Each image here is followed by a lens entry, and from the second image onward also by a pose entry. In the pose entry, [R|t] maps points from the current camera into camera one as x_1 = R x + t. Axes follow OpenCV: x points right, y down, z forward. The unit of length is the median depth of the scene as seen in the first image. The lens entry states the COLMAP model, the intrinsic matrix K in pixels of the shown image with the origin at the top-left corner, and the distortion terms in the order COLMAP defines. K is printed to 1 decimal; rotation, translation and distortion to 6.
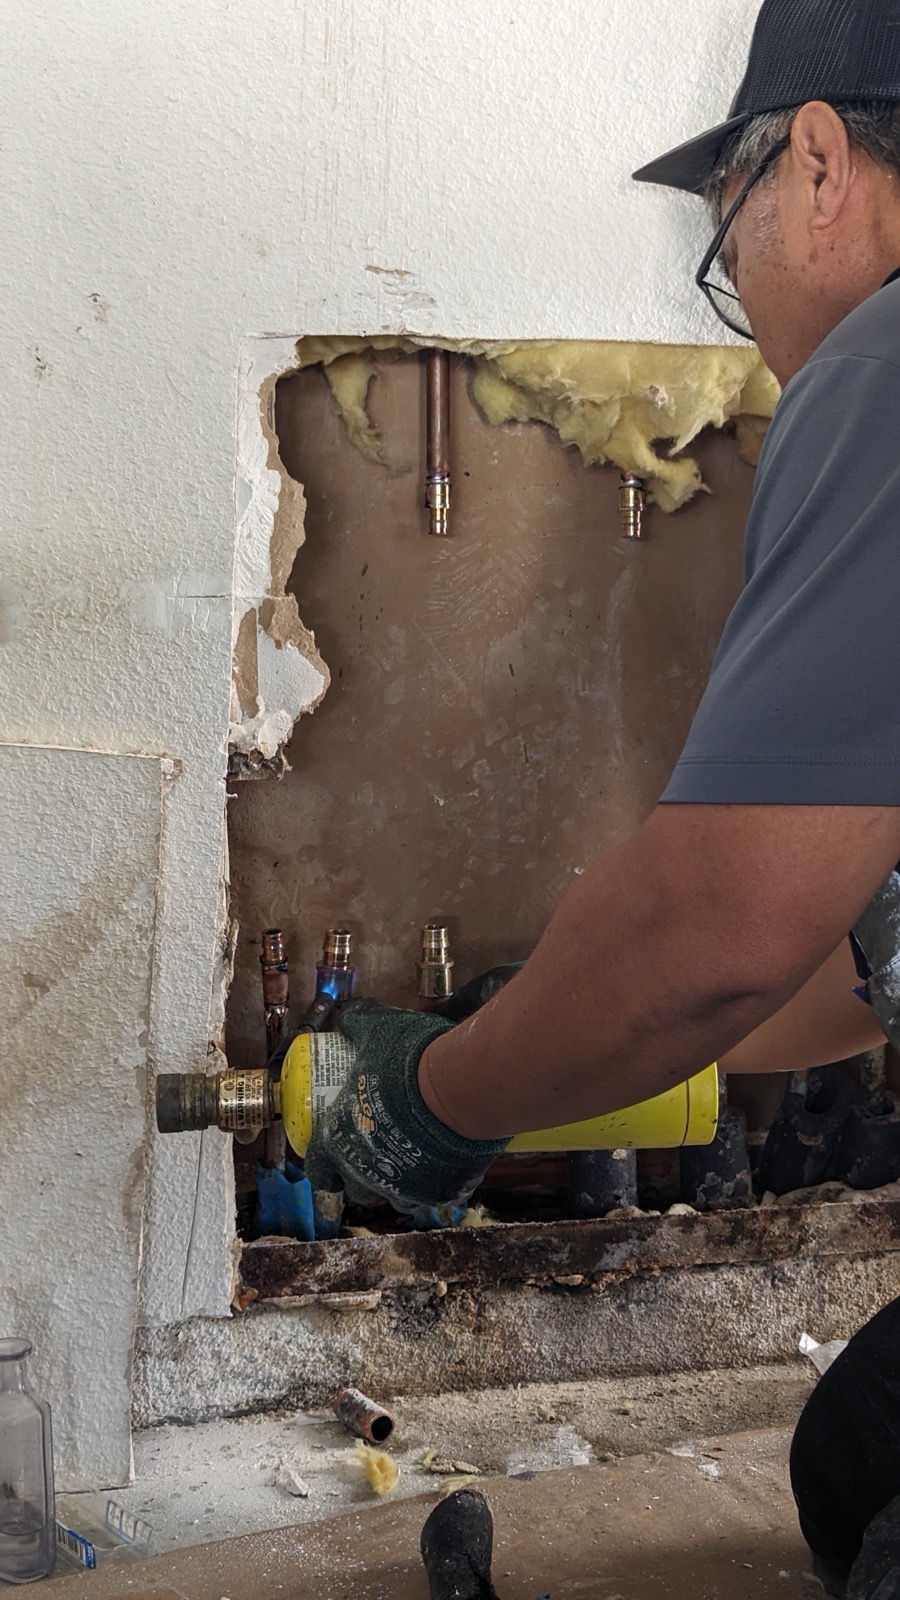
lens RADIAL K [[2384.4, 0, 443.6], [0, 2384.4, 778.5], [0, 0, 1]] dist [0.201100, -0.795116]
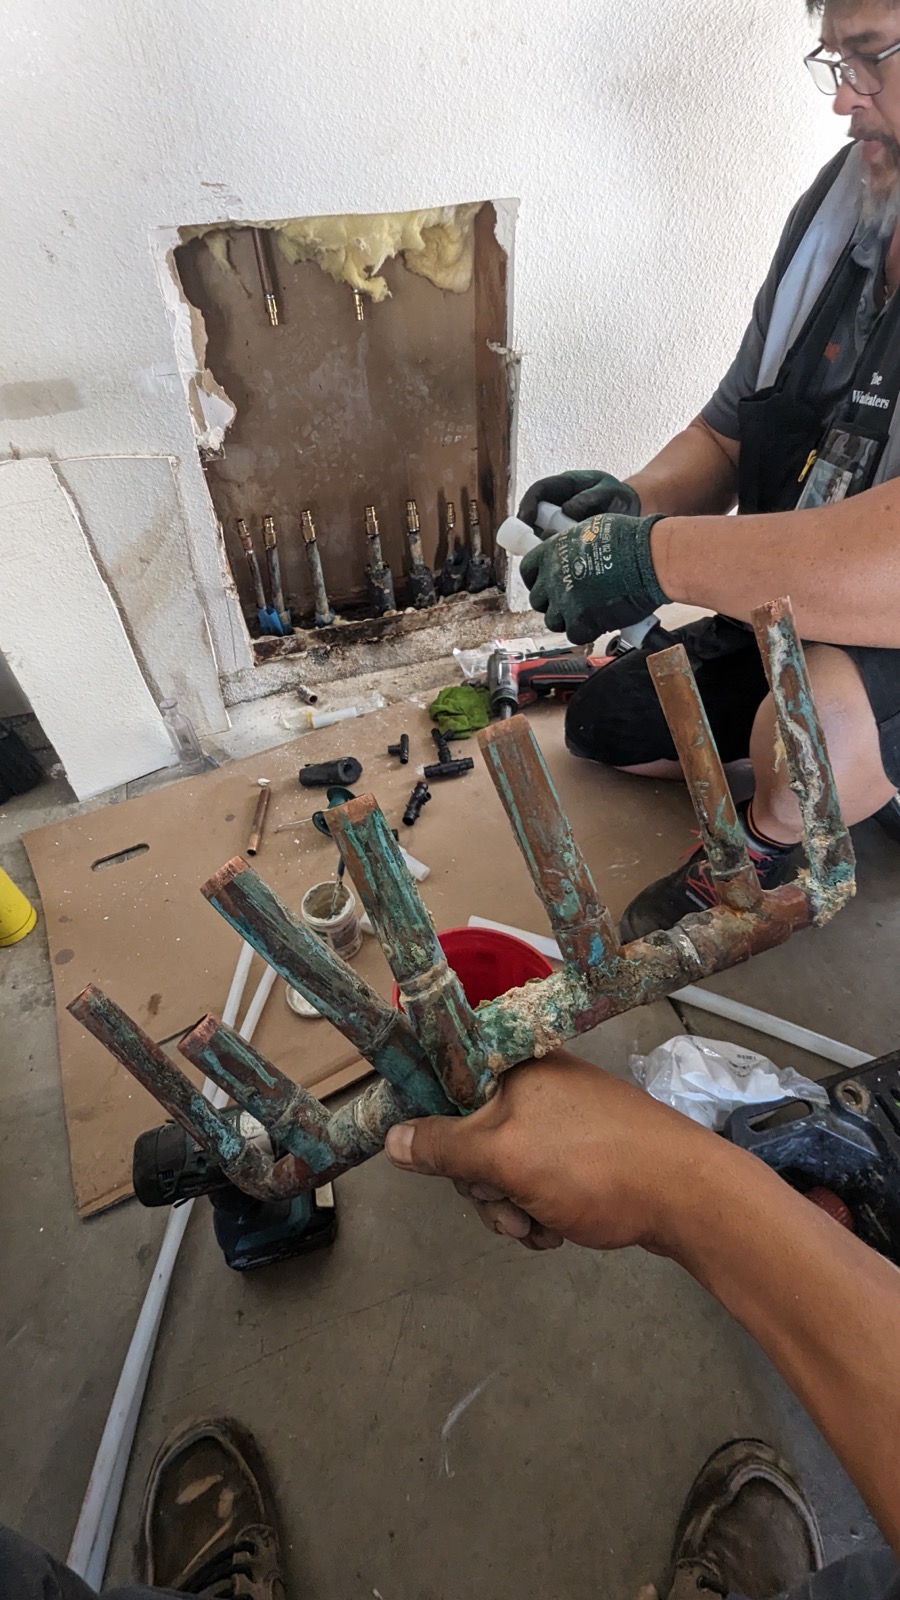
lens RADIAL K [[689.6, 0, 445.5], [0, 689.6, 830.5], [0, 0, 1]] dist [0.001919, -0.019797]
pose [[0.992953, -0.108161, 0.048435, 0.075379], [0.060865, 0.816108, 0.574685, -0.075178], [-0.101686, -0.567687, 0.816940, 0.189724]]
